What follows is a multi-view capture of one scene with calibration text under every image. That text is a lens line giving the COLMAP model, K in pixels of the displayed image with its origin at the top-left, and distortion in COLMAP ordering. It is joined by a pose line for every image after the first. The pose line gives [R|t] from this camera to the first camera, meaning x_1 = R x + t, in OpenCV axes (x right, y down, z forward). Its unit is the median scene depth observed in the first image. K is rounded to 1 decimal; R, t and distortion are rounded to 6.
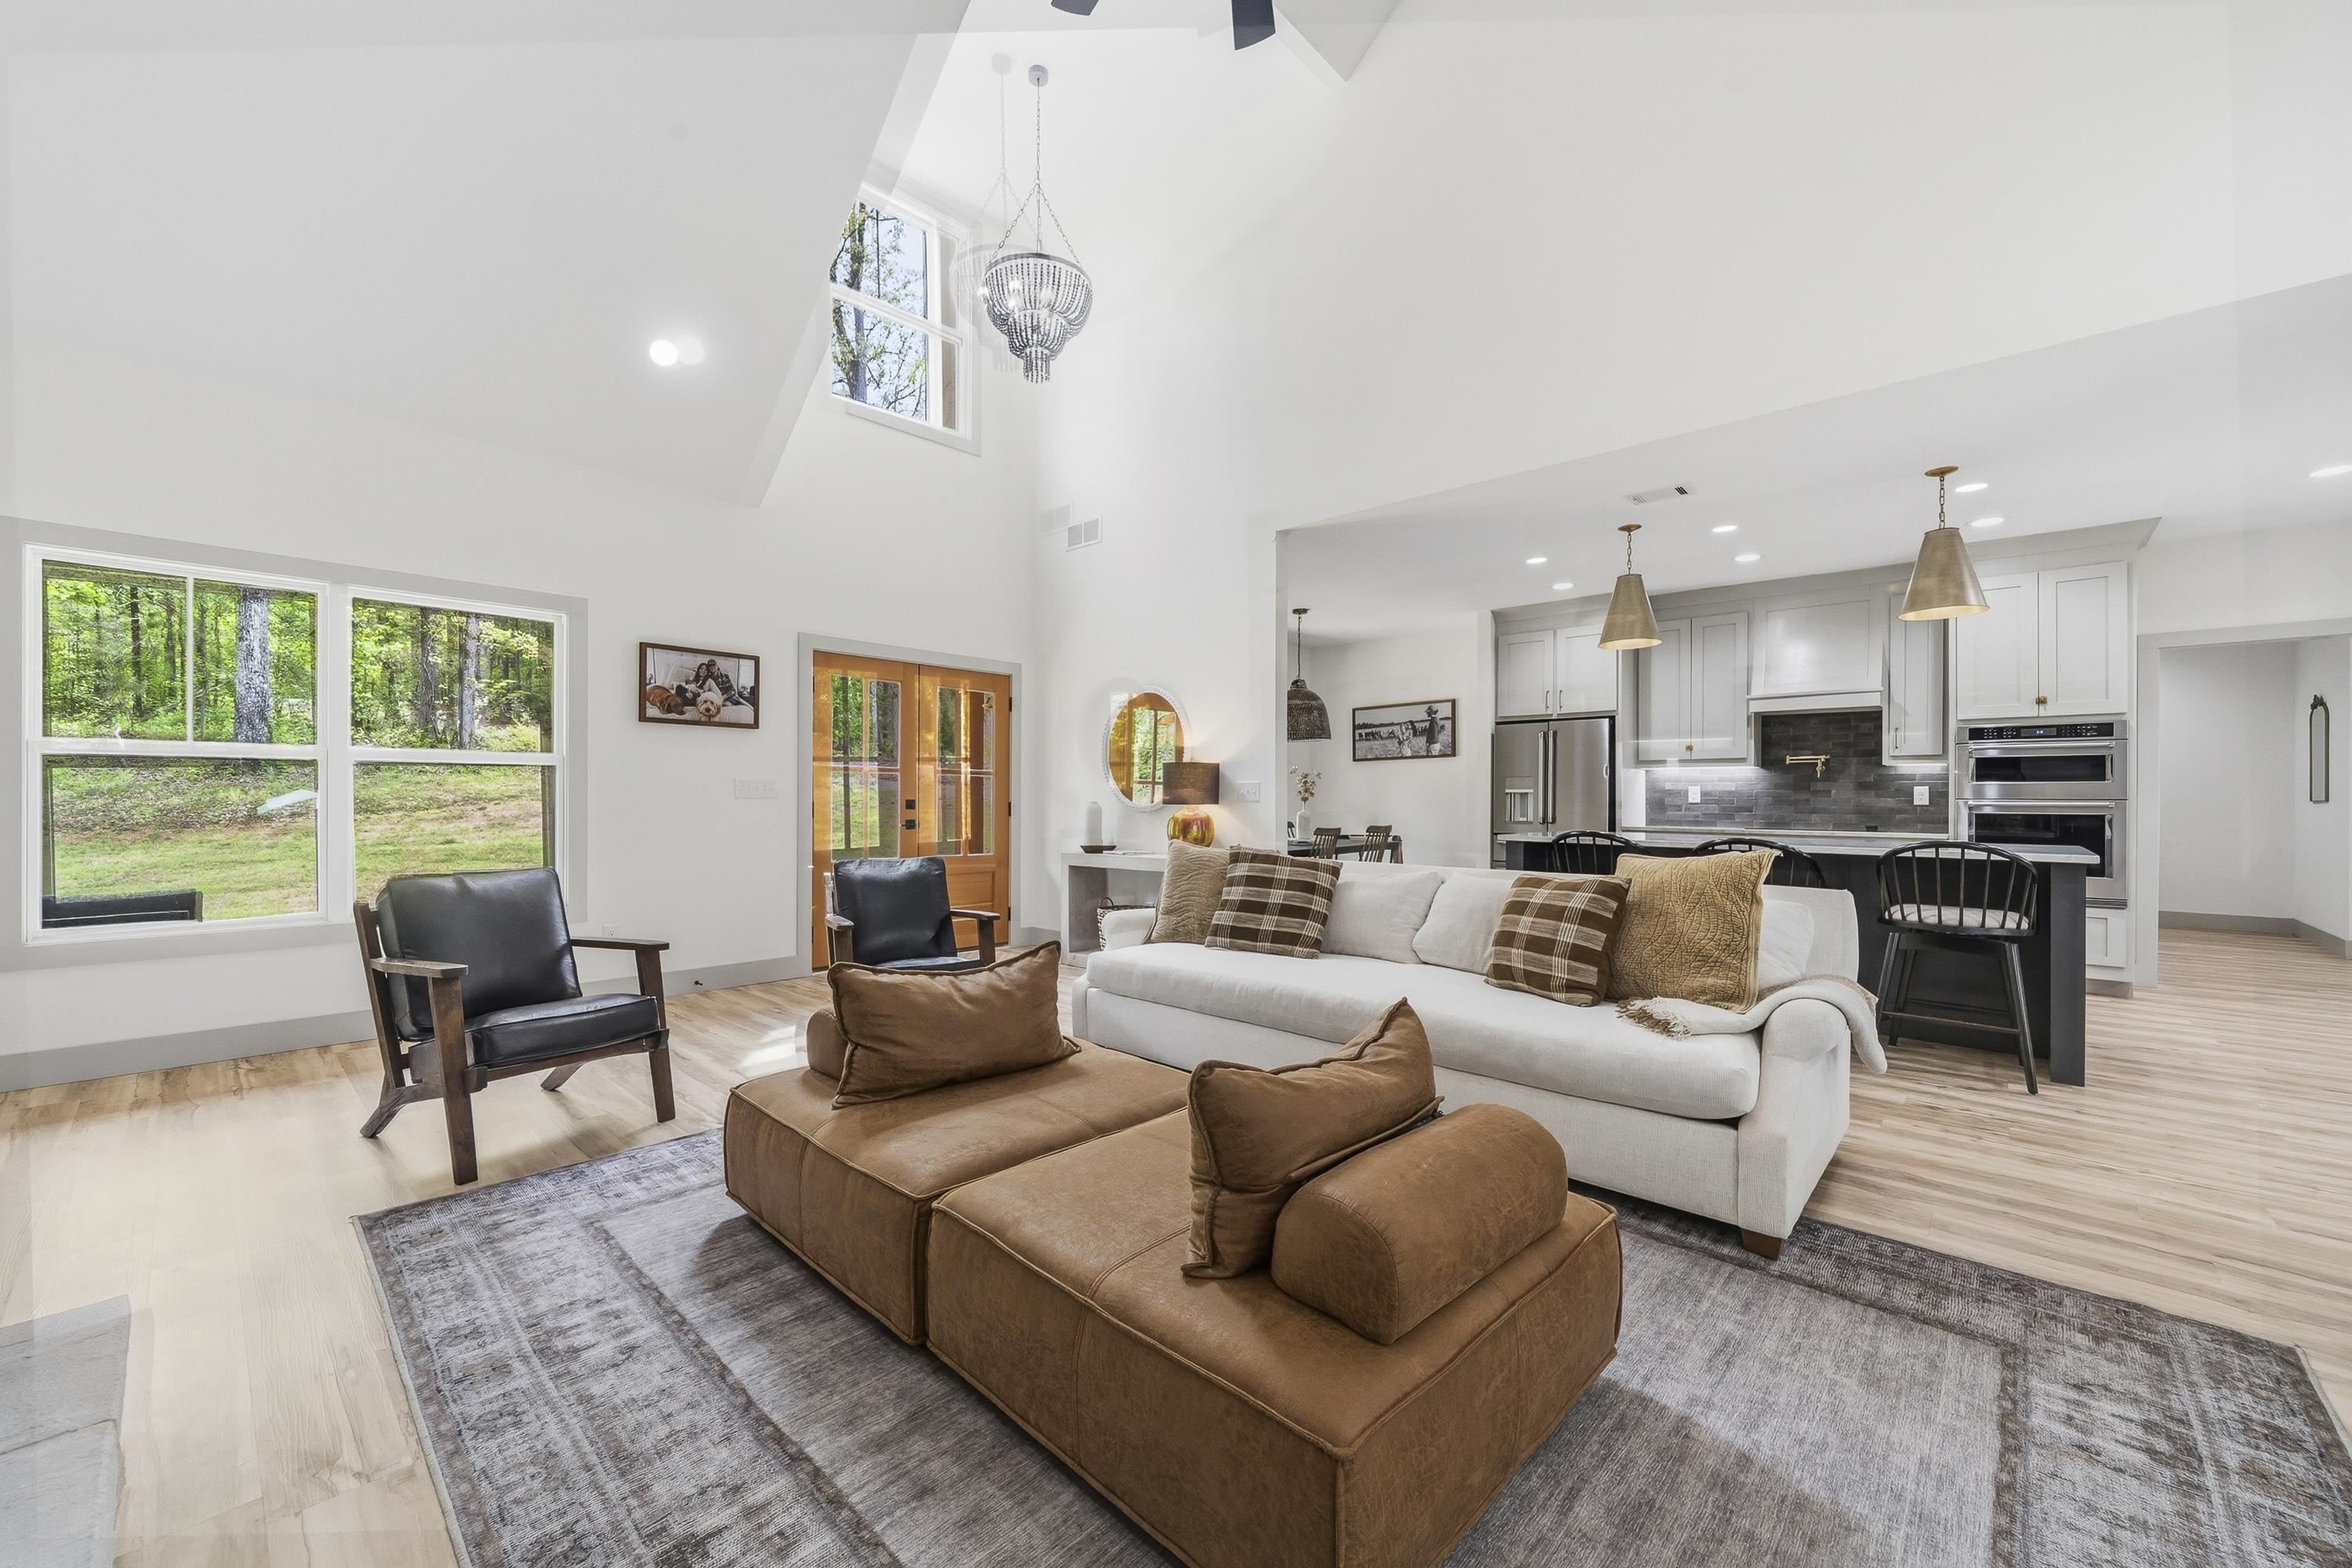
lens RADIAL K [[904.3, 0, 1171.7], [0, 904.3, 802.9], [0, 0, 1]] dist [-0.001855, -0.000486]
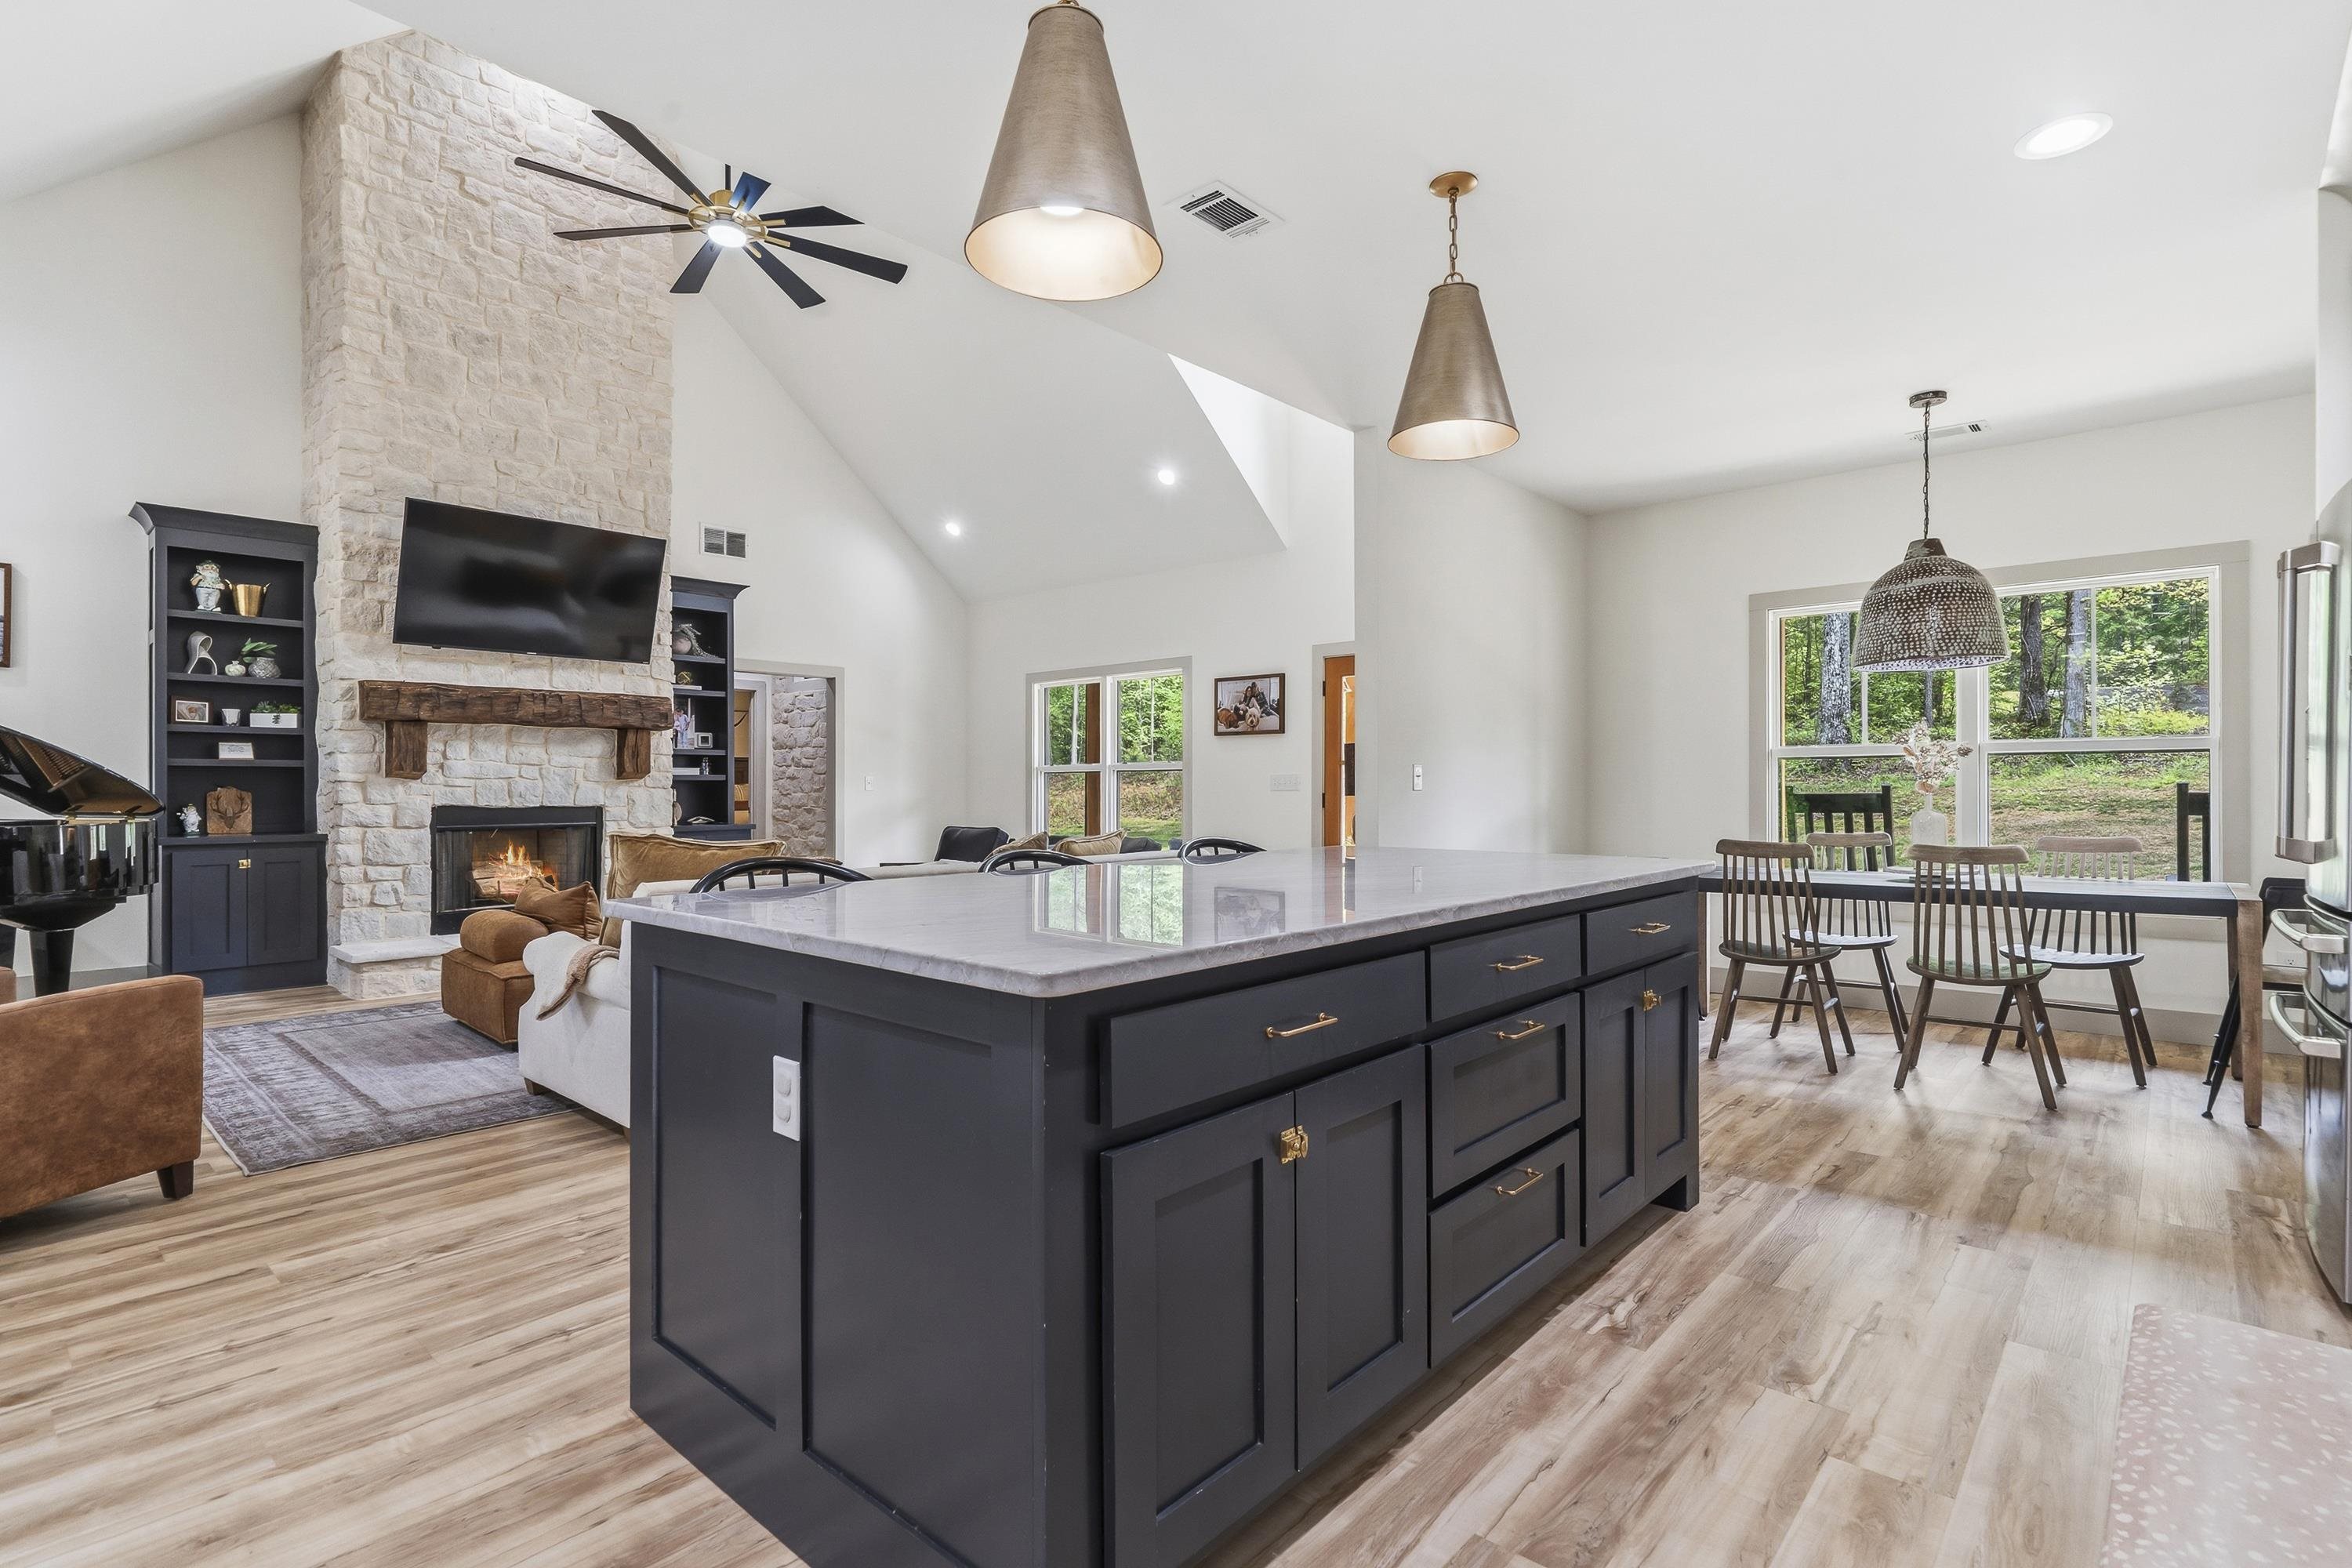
lens RADIAL K [[1128.3, 0, 1176.4], [0, 1128.3, 789.0], [0, 0, 1]] dist [-0.002668, 0.000124]
pose [[0.014860, -0.006048, -0.999871, 1.061154], [-0.003561, 0.999975, -0.006102, 0.002431], [0.999883, 0.003651, 0.014838, 0.845926]]
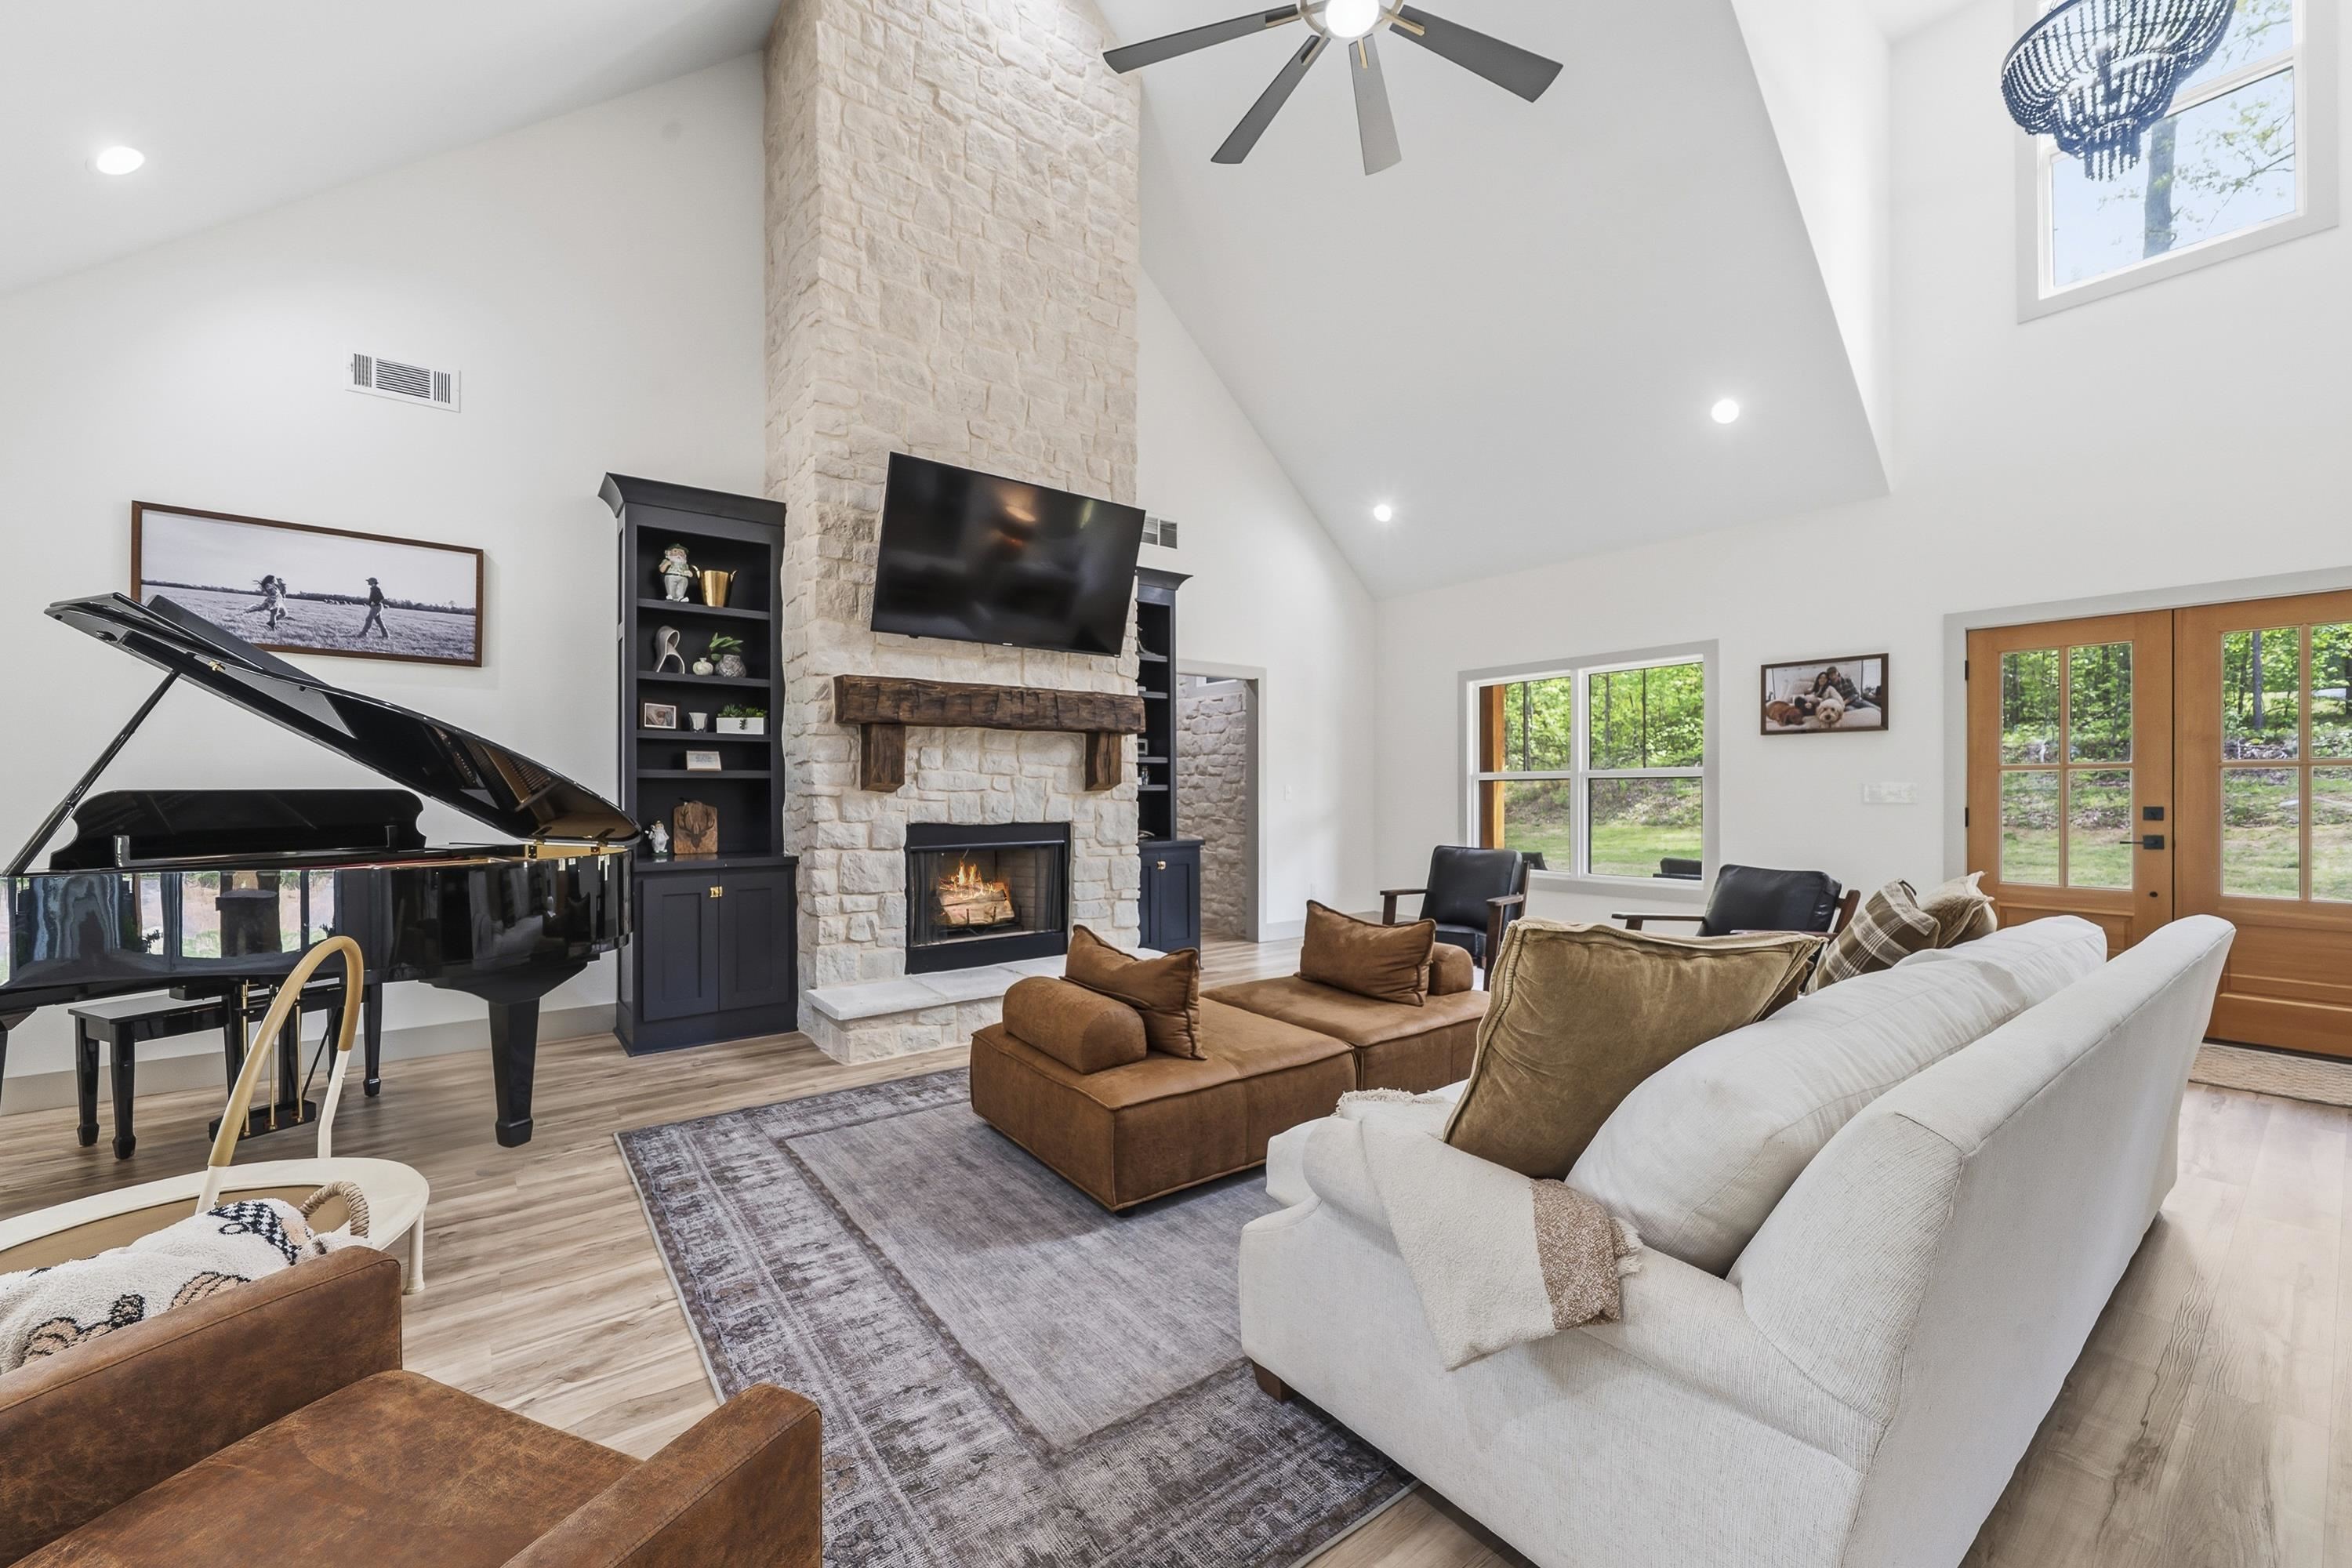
lens RADIAL K [[929.3, 0, 1176.2], [0, 929.3, 789.1], [0, 0, 1]] dist [-0.003936, -0.000061]
pose [[-0.168659, -0.007966, -0.985642, 0.623839], [-0.004069, 0.999964, -0.007385, -0.010562], [0.985666, 0.002765, -0.168685, 0.440023]]
